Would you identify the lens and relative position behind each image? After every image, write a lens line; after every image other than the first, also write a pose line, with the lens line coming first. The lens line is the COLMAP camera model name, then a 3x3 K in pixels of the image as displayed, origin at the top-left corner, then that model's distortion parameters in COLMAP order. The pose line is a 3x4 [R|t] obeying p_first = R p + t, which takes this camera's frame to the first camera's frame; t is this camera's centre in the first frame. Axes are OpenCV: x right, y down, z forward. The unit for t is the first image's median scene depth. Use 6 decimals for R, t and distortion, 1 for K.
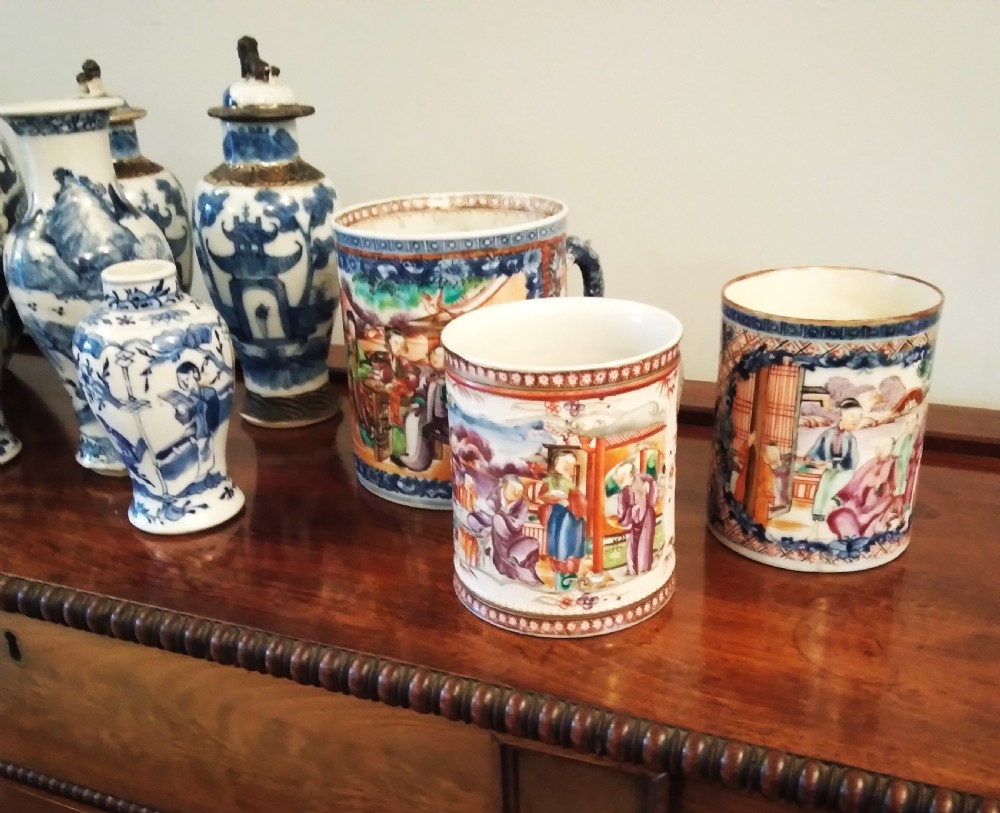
lens RADIAL K [[1025.3, 0, 506.8], [0, 1025.3, 496.2], [0, 0, 1]] dist [0.057286, 0.000000]
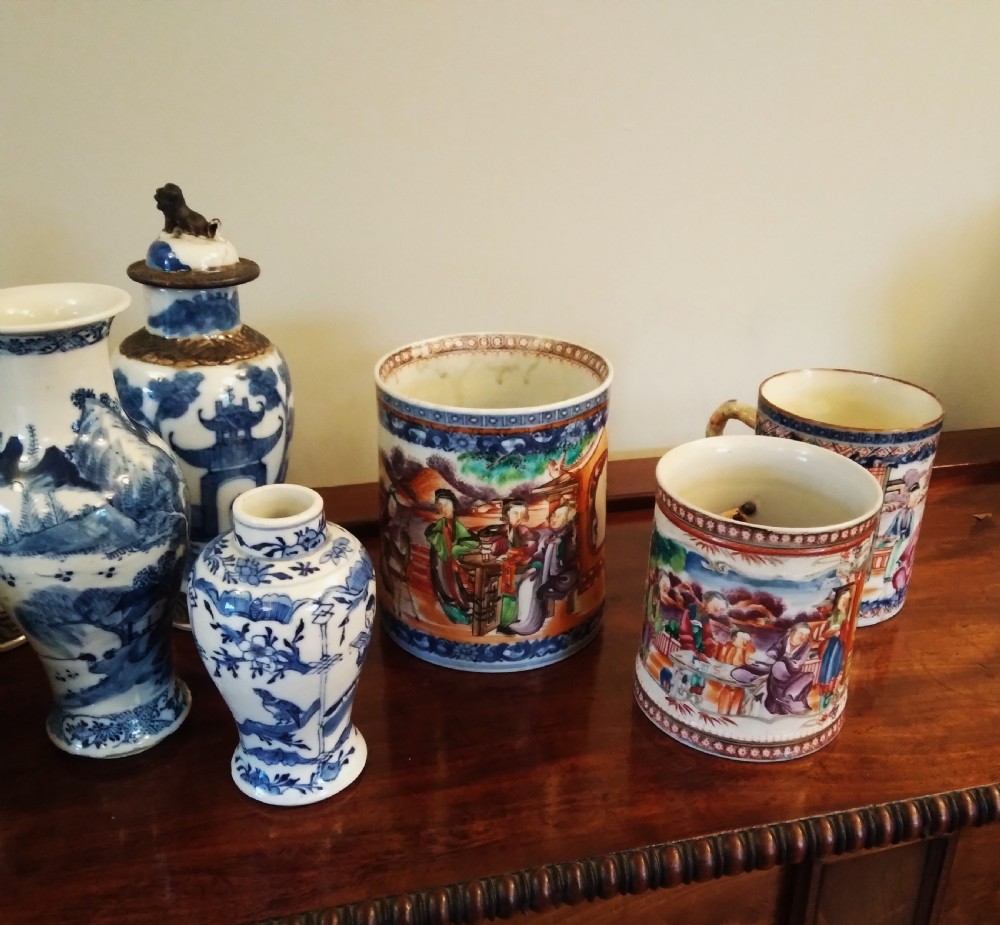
lens RADIAL K [[1010.8, 0, 518.7], [0, 1010.8, 500.5], [0, 0, 1]] dist [0.051917, 0.000000]
pose [[0.786438, -0.220995, 0.576782, -0.629530], [0.221121, 0.972646, 0.071174, -0.221955], [-0.576733, 0.071565, 0.813792, 0.226431]]
